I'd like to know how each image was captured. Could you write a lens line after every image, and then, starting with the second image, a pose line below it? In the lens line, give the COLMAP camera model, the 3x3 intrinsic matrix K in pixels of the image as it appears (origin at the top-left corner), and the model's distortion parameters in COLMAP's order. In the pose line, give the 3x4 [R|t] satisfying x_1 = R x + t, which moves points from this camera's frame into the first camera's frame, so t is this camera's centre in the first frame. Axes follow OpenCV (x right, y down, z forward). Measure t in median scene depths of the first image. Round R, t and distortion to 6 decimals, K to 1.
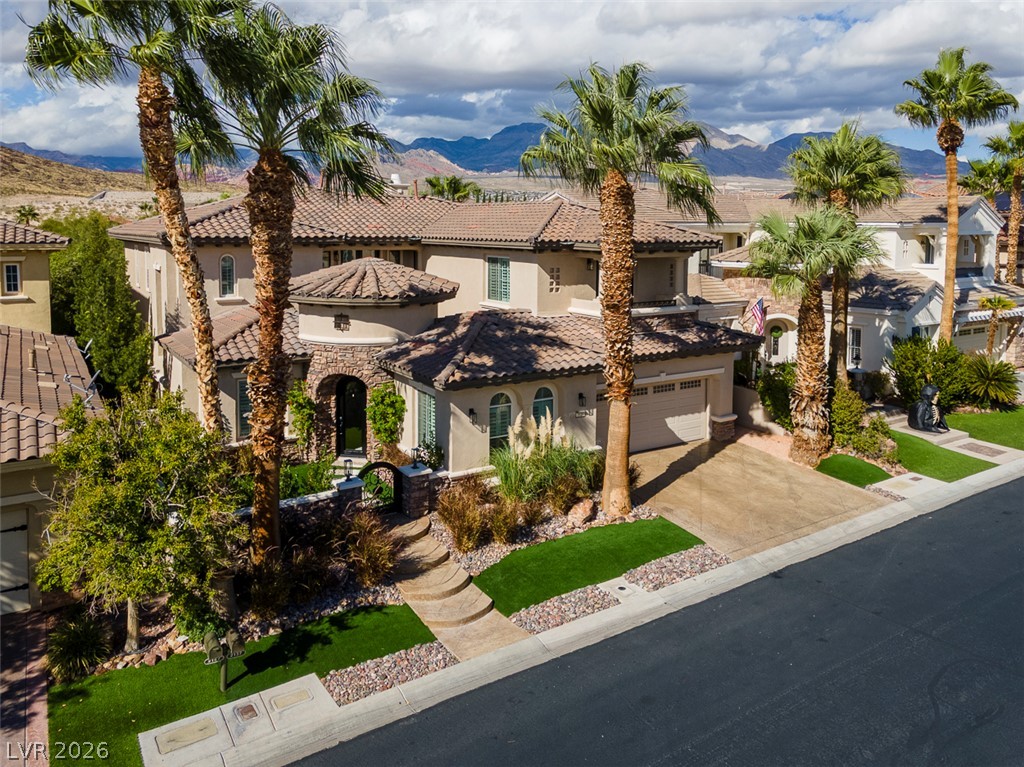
lens RADIAL K [[762.8, 0, 512.0], [0, 762.8, 383.5], [0, 0, 1]] dist [0.003171, 0.056729]
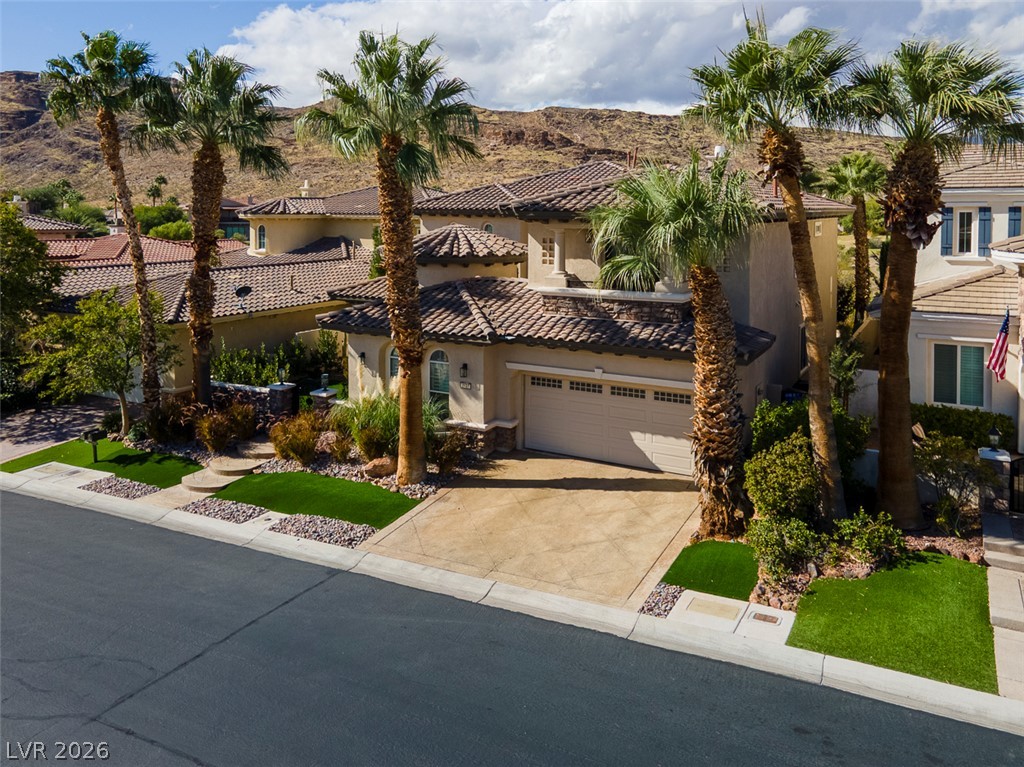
lens RADIAL K [[791.6, 0, 526.3], [0, 791.6, 325.6], [0, 0, 1]] dist [0.010196, -0.000317]
pose [[0.494924, 0.124228, -0.860010, 1.086309], [-0.180173, 0.982889, 0.038291, -0.095930], [0.850052, 0.135999, 0.508838, 0.605568]]
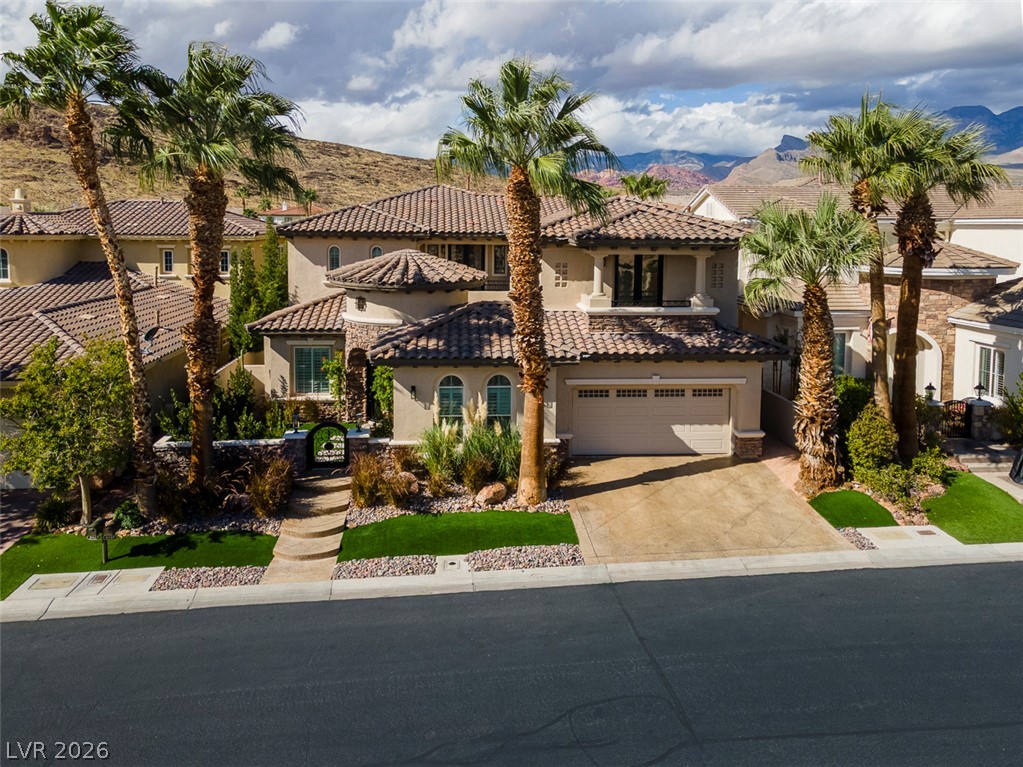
lens RADIAL K [[762.0, 0, 511.5], [0, 762.0, 383.5], [0, 0, 1]] dist [0.003171, 0.056729]
pose [[0.885225, 0.098352, -0.454646, 0.579581], [-0.098876, 0.994841, 0.022692, -0.009584], [0.454532, 0.024866, 0.890383, 0.081072]]
